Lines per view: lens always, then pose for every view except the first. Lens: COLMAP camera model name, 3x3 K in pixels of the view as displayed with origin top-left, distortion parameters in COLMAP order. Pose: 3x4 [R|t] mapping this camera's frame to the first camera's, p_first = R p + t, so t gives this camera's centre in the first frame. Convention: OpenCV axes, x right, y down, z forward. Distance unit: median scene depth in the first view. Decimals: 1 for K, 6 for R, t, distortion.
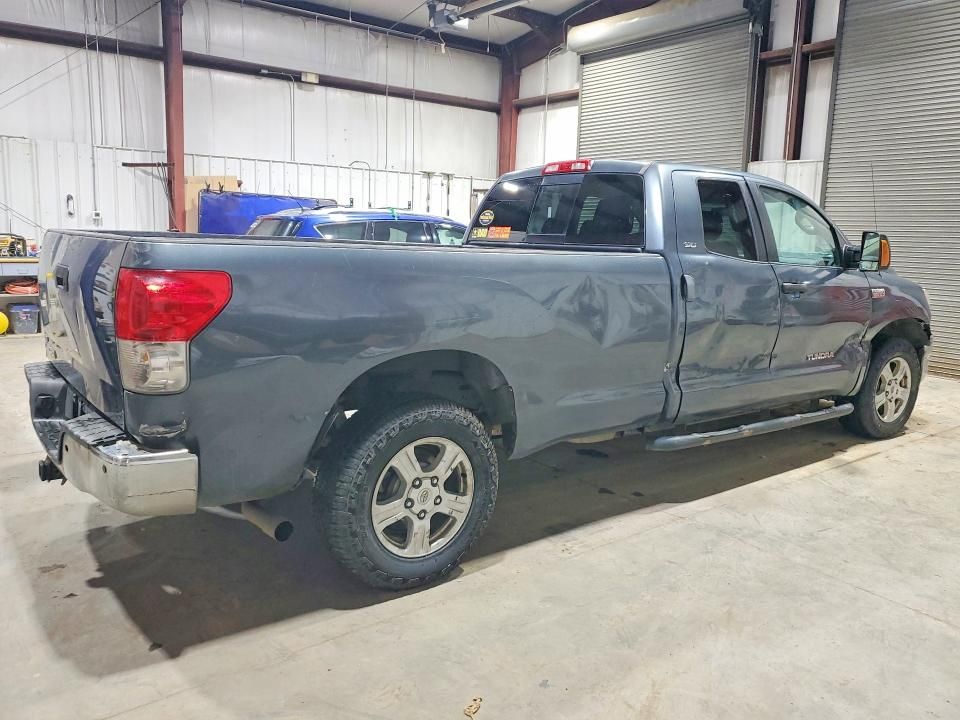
lens RADIAL K [[752.7, 0, 470.2], [0, 752.7, 359.3], [0, 0, 1]] dist [-0.001881, 0.013233]
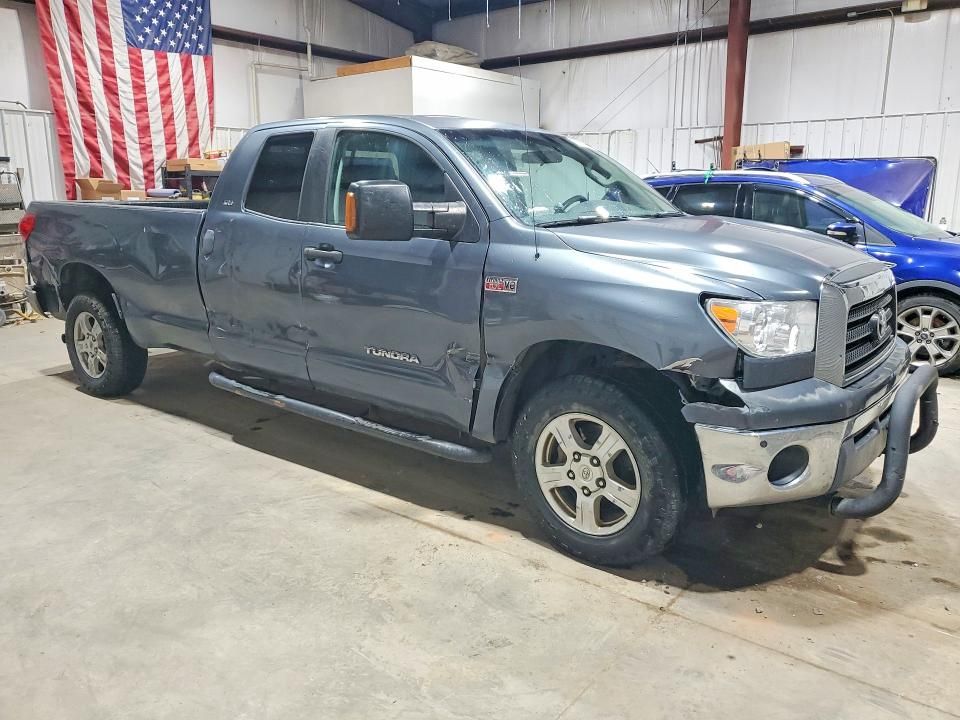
lens RADIAL K [[739.0, 0, 466.5], [0, 739.0, 358.1], [0, 0, 1]] dist [0.014577, 0.009832]
pose [[0.242115, 0.182399, -0.952949, 1.188236], [-0.153747, 0.976973, 0.147935, -0.120161], [0.957989, 0.110696, 0.264583, 0.891975]]
